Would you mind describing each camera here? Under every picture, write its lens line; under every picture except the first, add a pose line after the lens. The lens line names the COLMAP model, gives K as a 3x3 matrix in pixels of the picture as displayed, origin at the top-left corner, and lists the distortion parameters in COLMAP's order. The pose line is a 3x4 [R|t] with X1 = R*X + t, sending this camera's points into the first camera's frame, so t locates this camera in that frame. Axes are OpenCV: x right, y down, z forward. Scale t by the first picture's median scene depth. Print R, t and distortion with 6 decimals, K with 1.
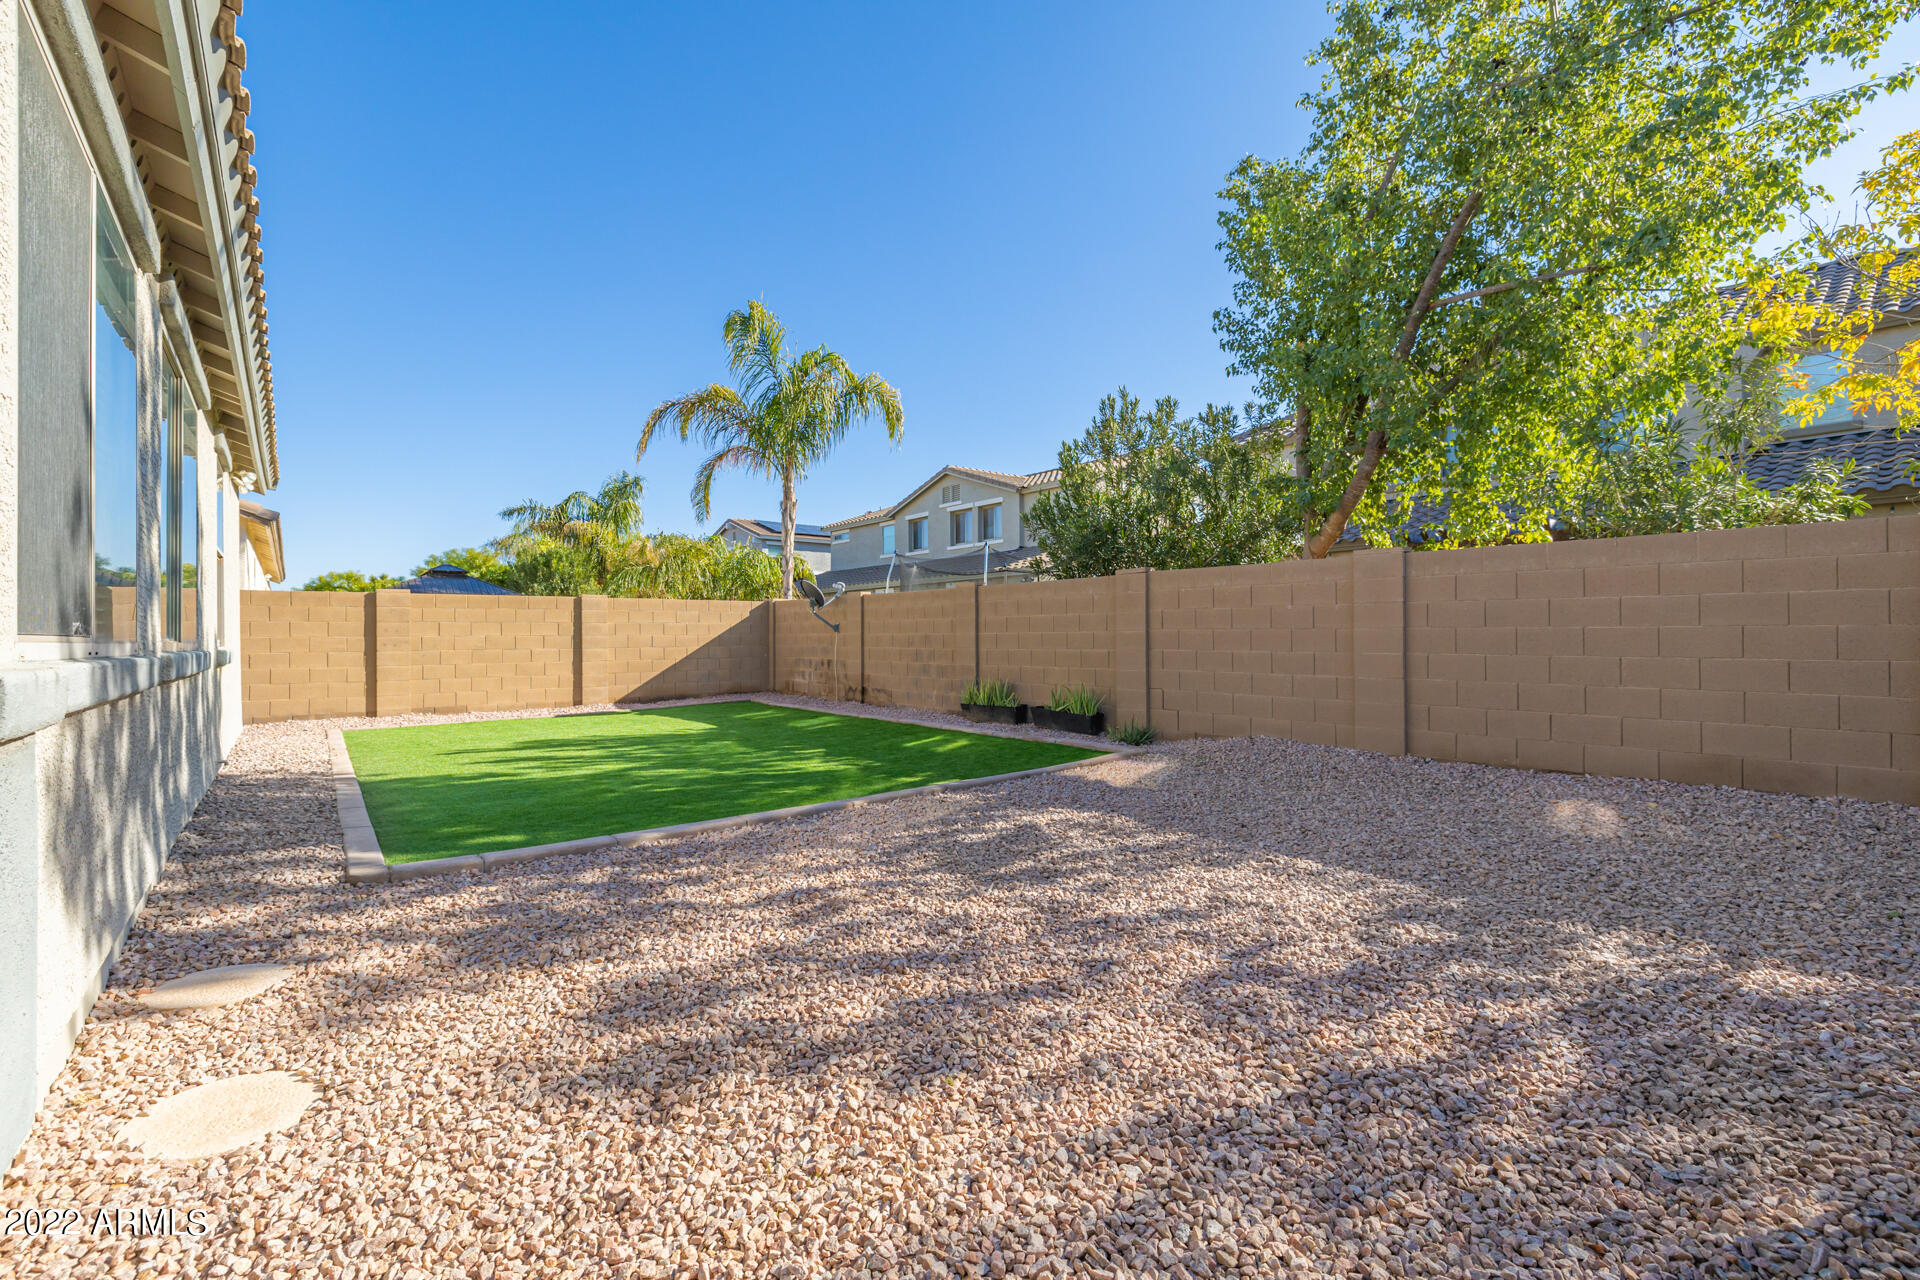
lens RADIAL K [[809.9, 0, 947.7], [0, 809.9, 631.3], [0, 0, 1]] dist [0.000322, 0.000438]
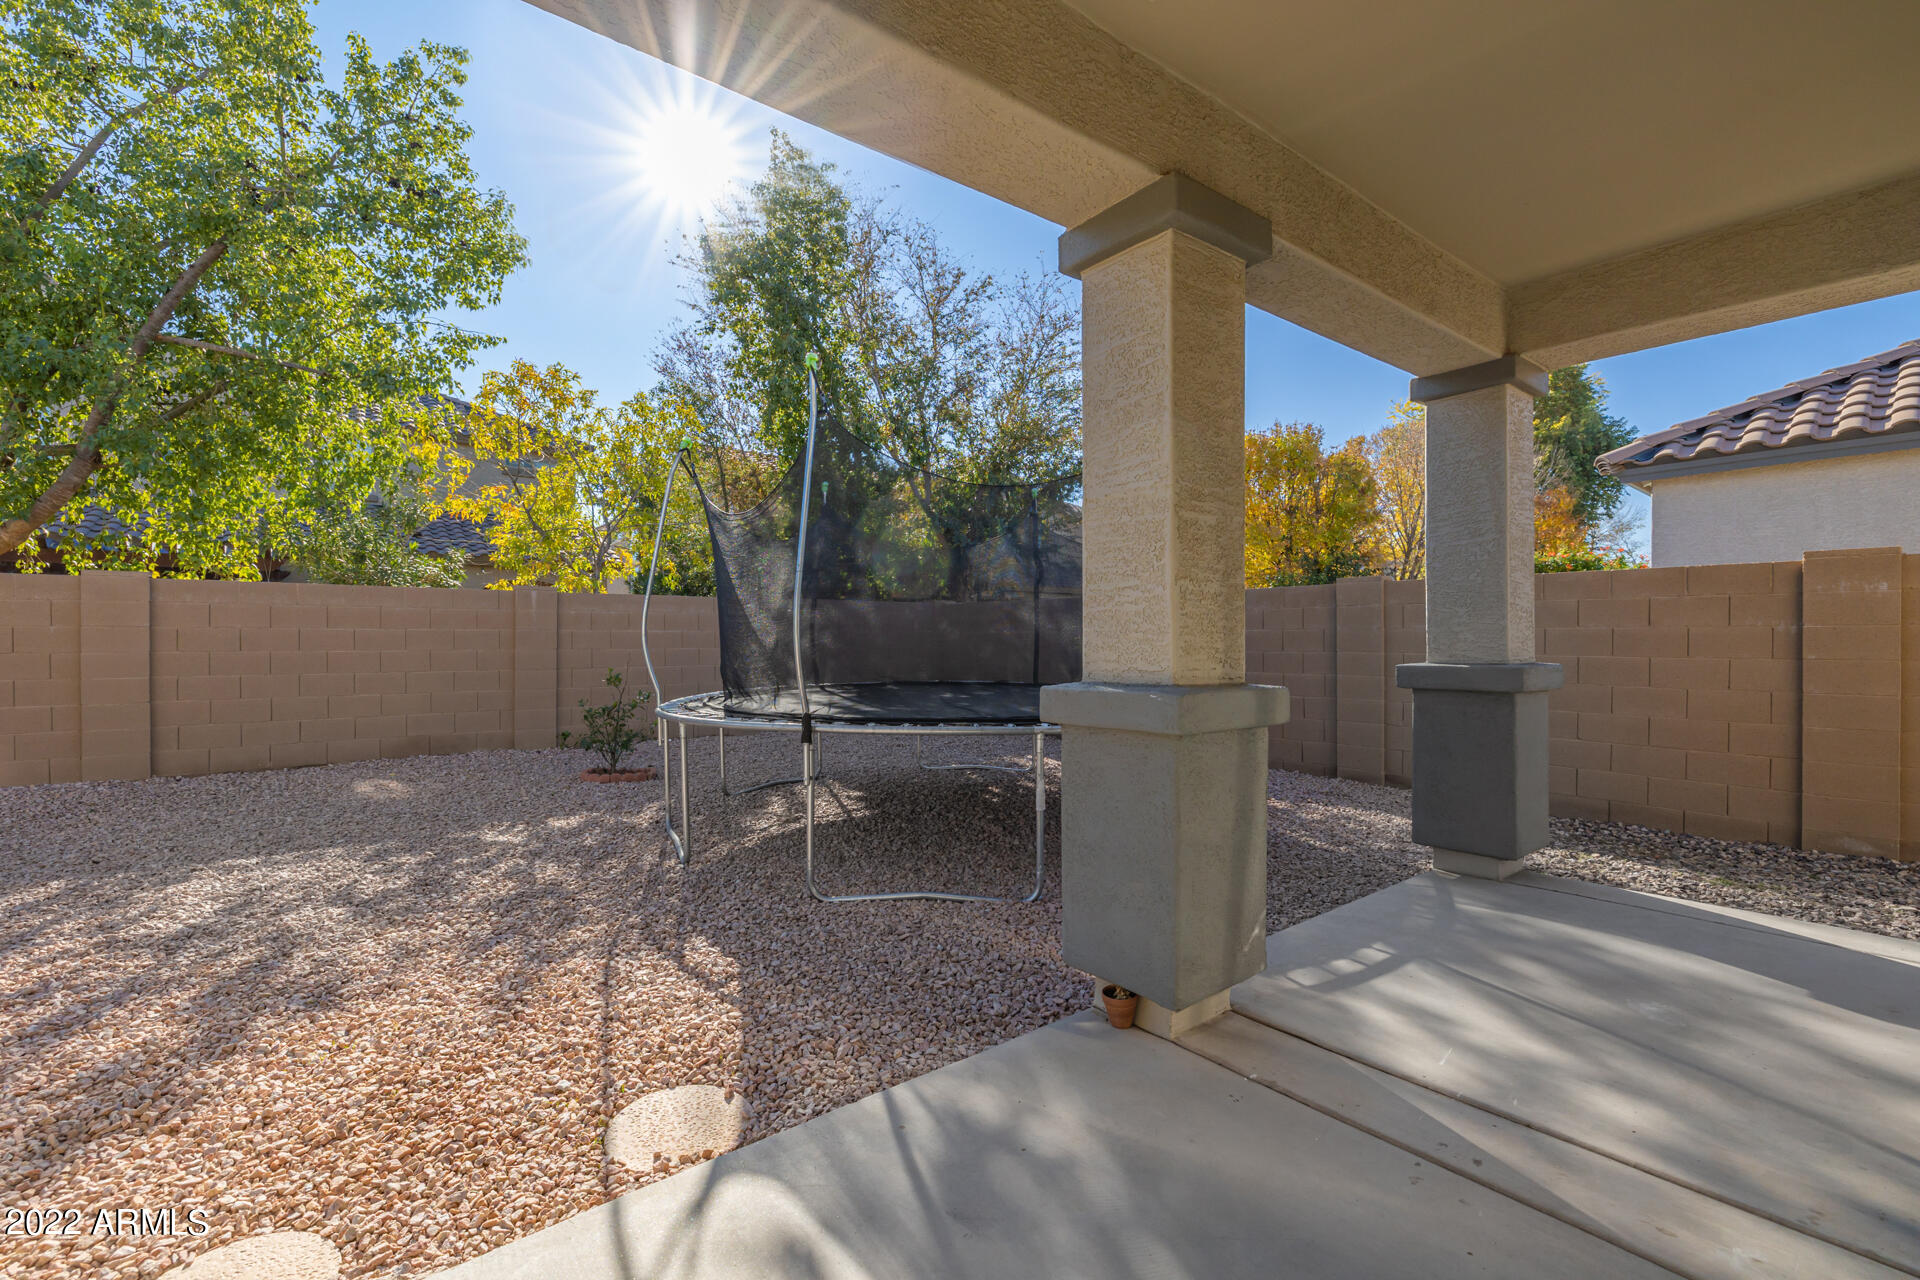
lens RADIAL K [[830.1, 0, 954.1], [0, 830.1, 644.2], [0, 0, 1]] dist [0.001635, -0.000133]
pose [[0.013740, 0.001846, 0.999904, -0.193714], [-0.000737, 0.999998, -0.001836, -0.005572], [-0.999905, -0.000712, 0.013742, -0.009433]]
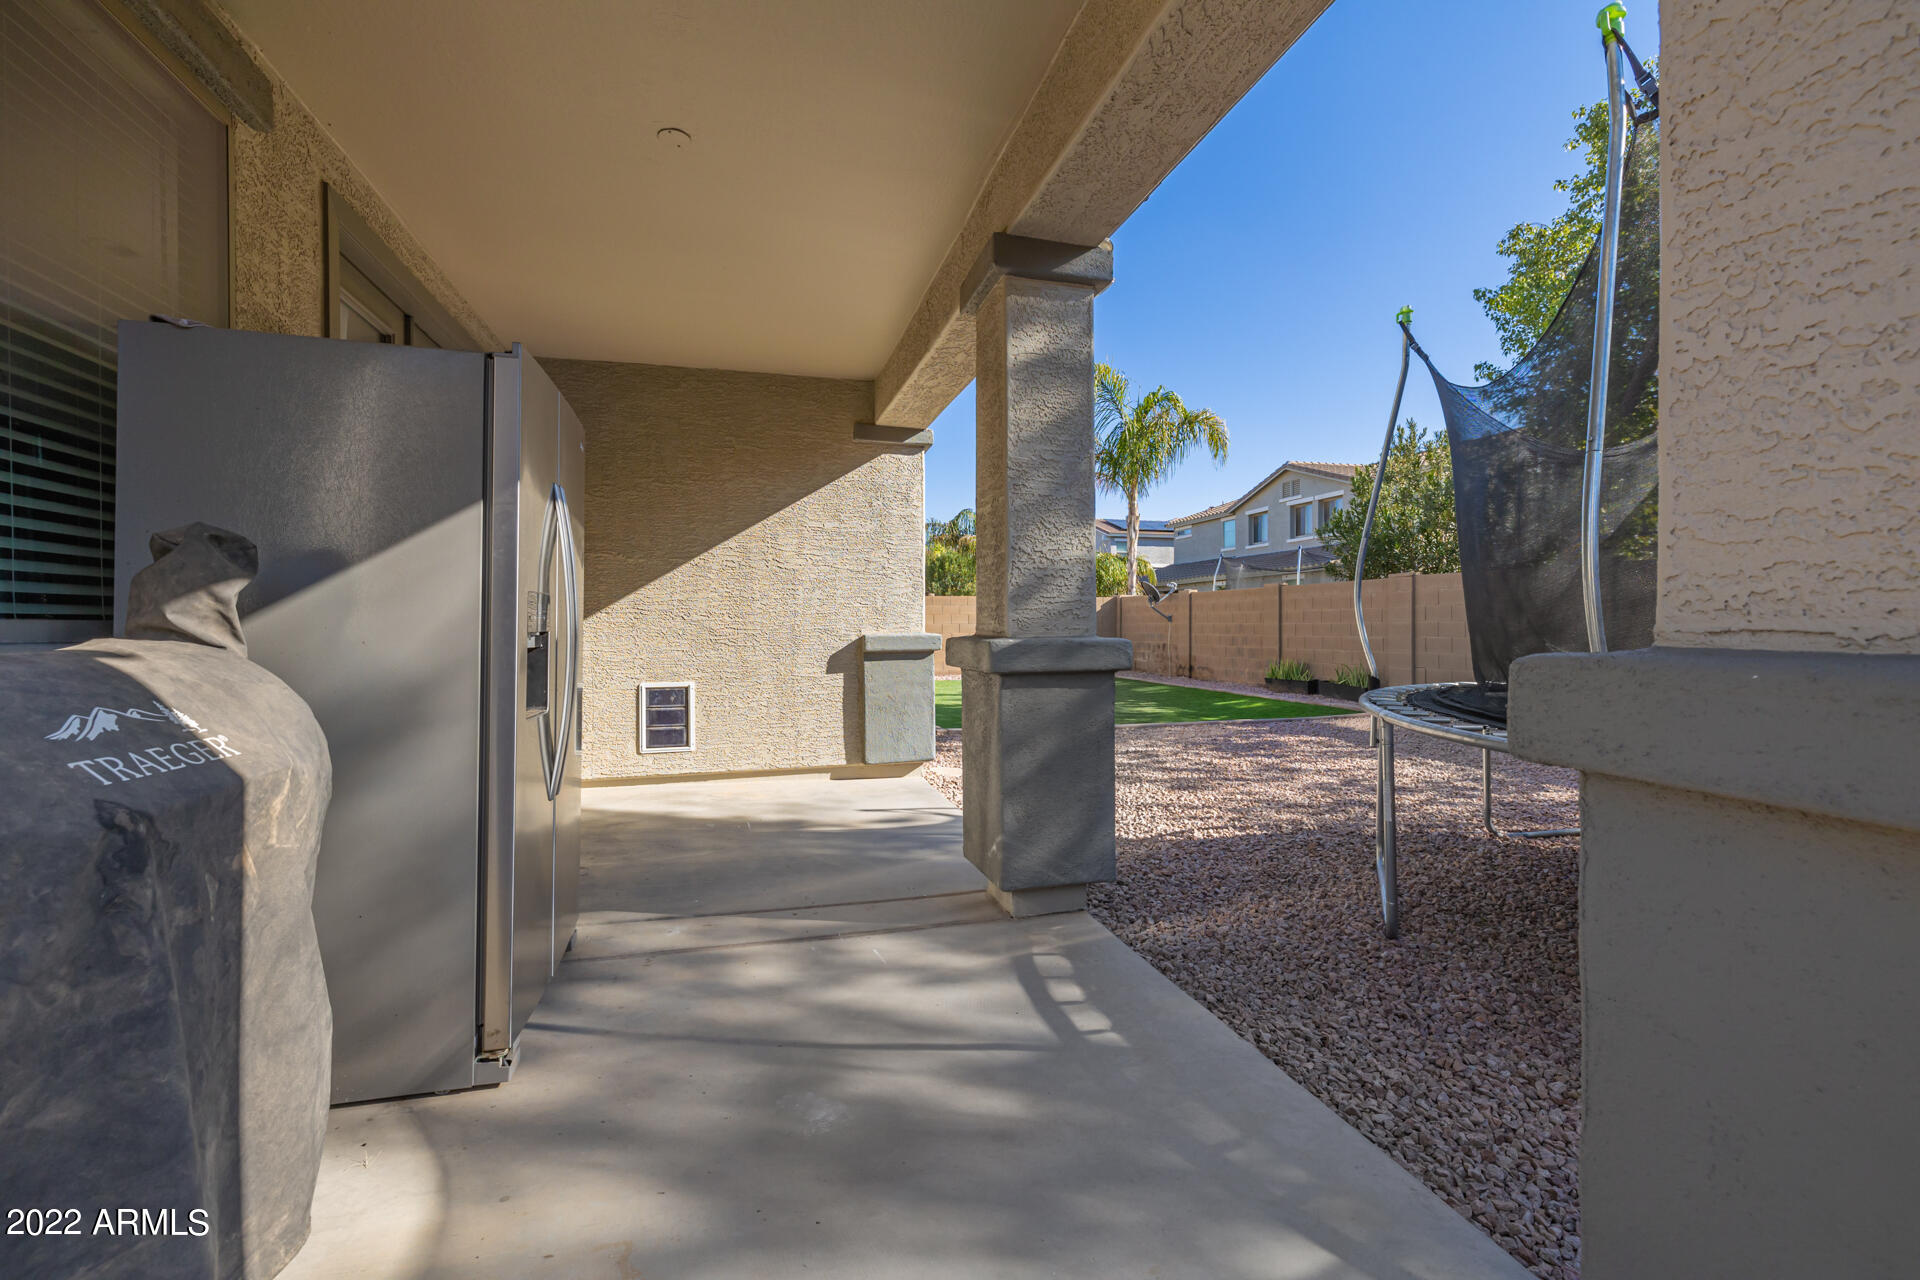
lens RADIAL K [[809.9, 0, 947.7], [0, 809.9, 631.3], [0, 0, 1]] dist [0.000322, 0.000438]
pose [[0.911922, 0.006896, -0.410305, 0.058329], [-0.000616, 0.999881, 0.015437, -0.003122], [0.410362, -0.013825, 0.911818, -0.264142]]
